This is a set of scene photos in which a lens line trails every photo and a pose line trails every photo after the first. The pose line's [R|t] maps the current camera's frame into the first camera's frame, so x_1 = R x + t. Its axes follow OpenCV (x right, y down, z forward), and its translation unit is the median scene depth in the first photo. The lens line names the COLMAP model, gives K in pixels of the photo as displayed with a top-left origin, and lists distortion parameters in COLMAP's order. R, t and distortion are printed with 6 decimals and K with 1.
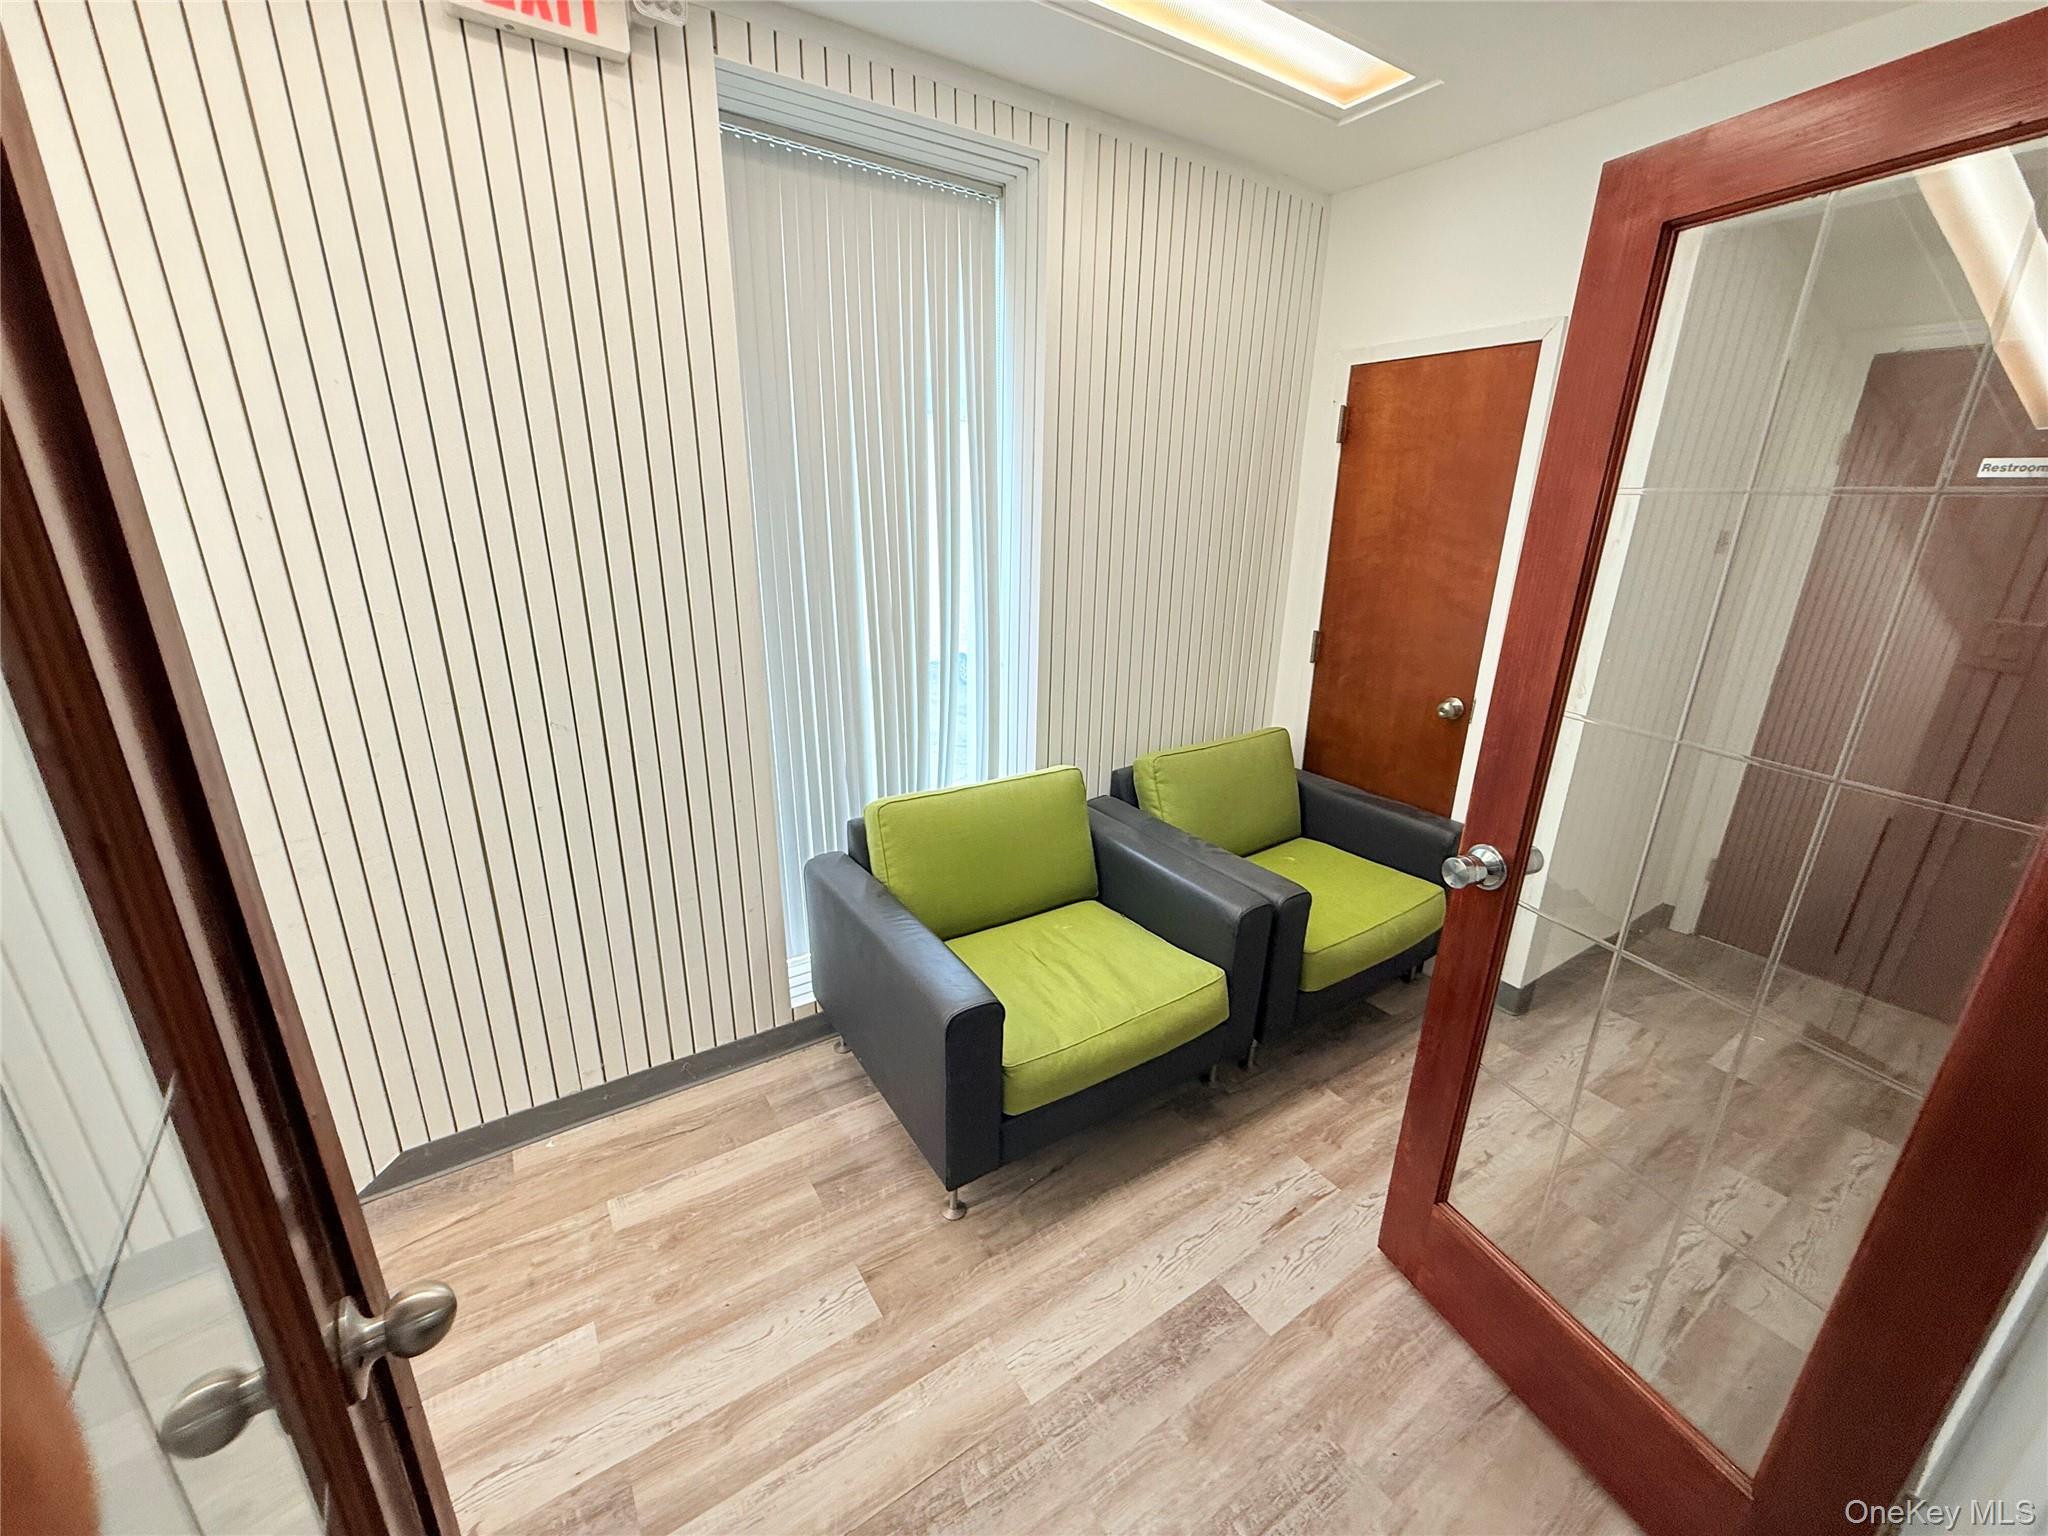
lens RADIAL K [[814.1, 0, 1022.8], [0, 814.1, 772.9], [0, 0, 1]] dist [-0.003369, 0.001032]
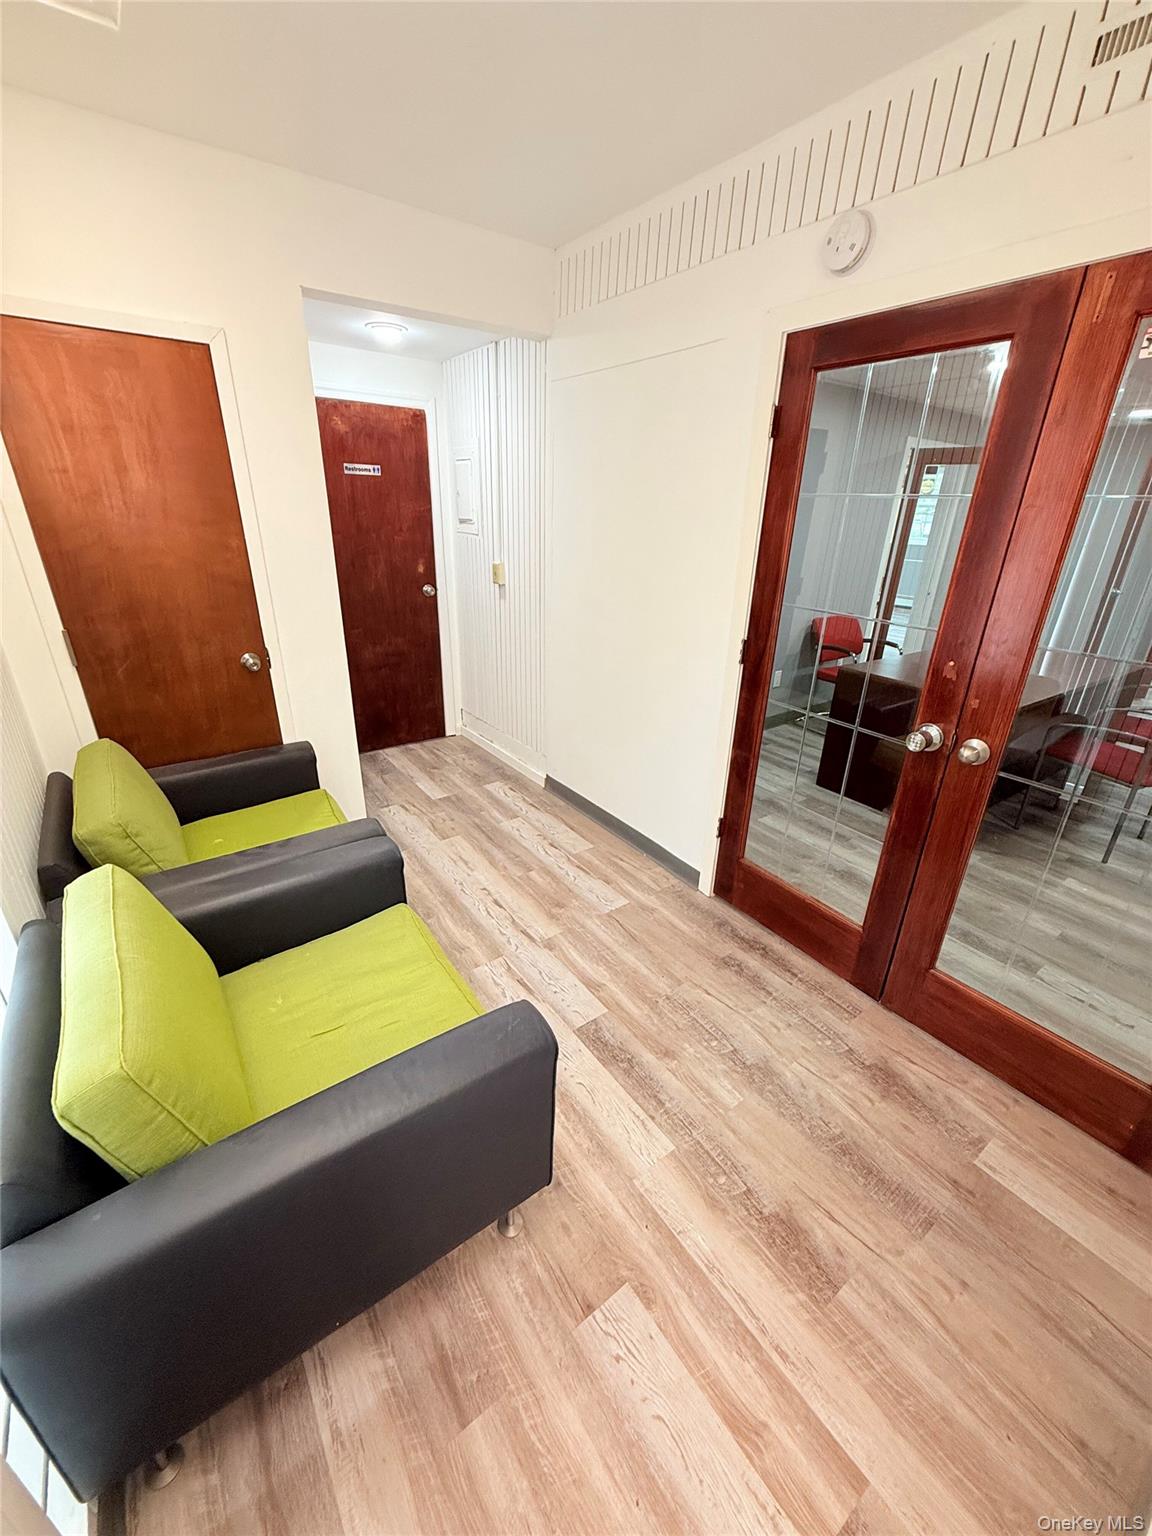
lens RADIAL K [[610.6, 0, 573.0], [0, 610.6, 767.5], [0, 0, 1]] dist [-0.003369, 0.001032]
pose [[-0.039724, -0.414628, 0.909123, -0.640009], [0.296343, 0.864018, 0.407006, -0.281686], [-0.954255, 0.285580, 0.088550, 0.823943]]
